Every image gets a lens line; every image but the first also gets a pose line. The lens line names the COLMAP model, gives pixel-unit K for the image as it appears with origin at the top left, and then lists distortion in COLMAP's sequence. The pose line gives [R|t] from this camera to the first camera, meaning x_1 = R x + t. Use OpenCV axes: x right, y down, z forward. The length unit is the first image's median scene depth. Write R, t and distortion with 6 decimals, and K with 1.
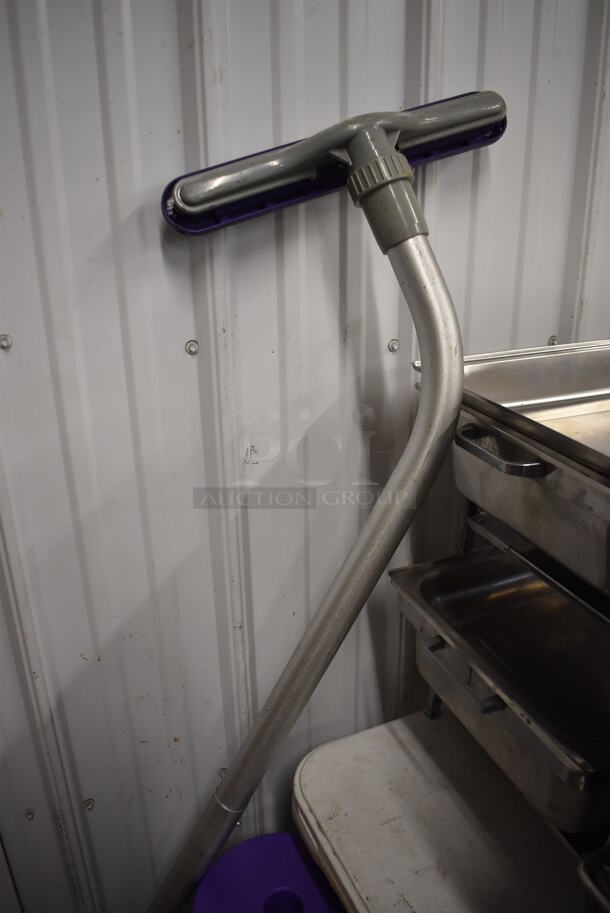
lens RADIAL K [[719.0, 0, 305.0], [0, 719.0, 456.5], [0, 0, 1]] dist [-0.095988, 0.010871]
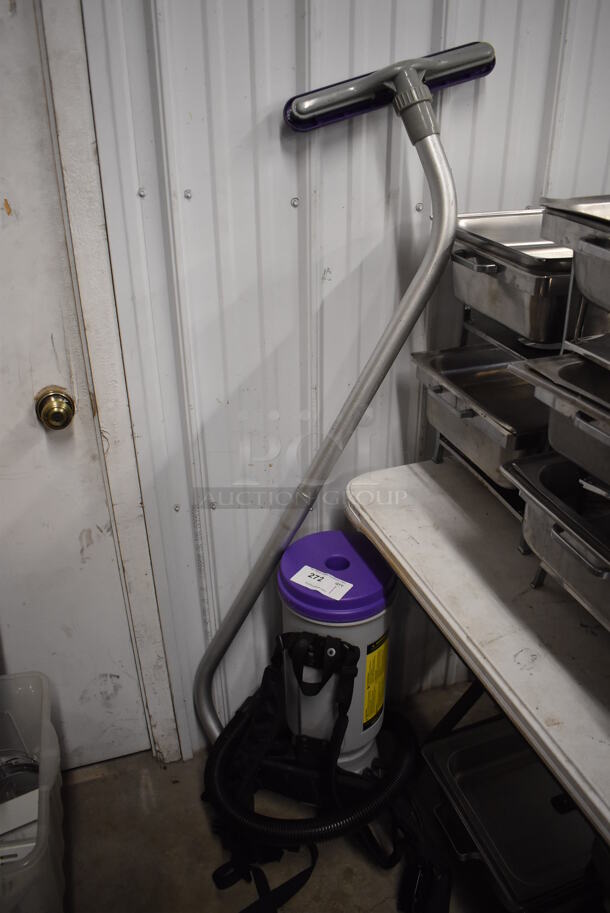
lens RADIAL K [[719.0, 0, 305.0], [0, 719.0, 456.5], [0, 0, 1]] dist [-0.095988, 0.010871]
pose [[0.998427, 0.031162, -0.046607, -0.042430], [-0.025115, 0.991823, 0.125125, 0.230808], [0.050125, -0.123758, 0.991046, -0.715445]]
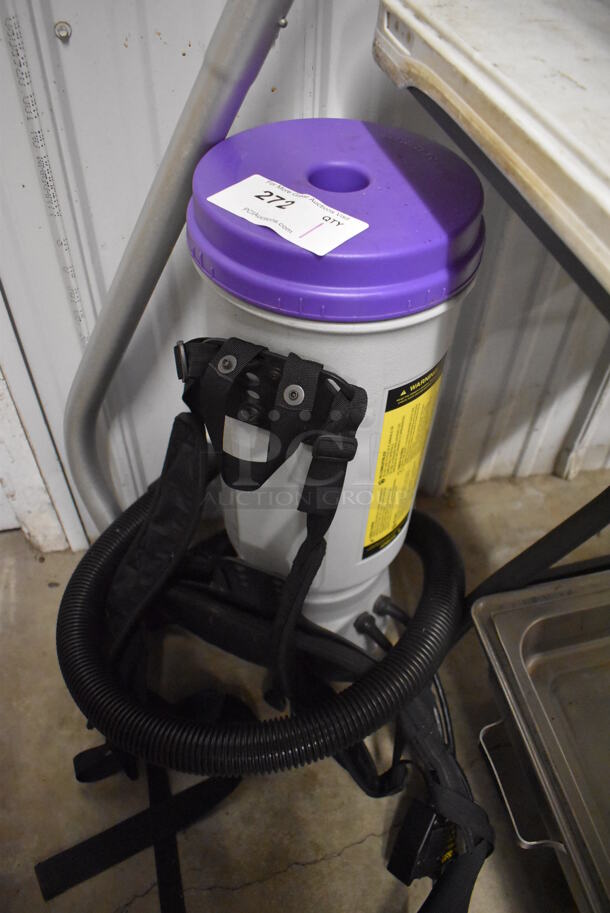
lens RADIAL K [[719.0, 0, 305.0], [0, 719.0, 456.5], [0, 0, 1]] dist [-0.095988, 0.010871]
pose [[0.985301, 0.152346, -0.077285, 0.030965], [-0.101703, 0.886632, 0.451154, 0.677335], [0.137255, -0.436662, 0.889094, 0.356303]]
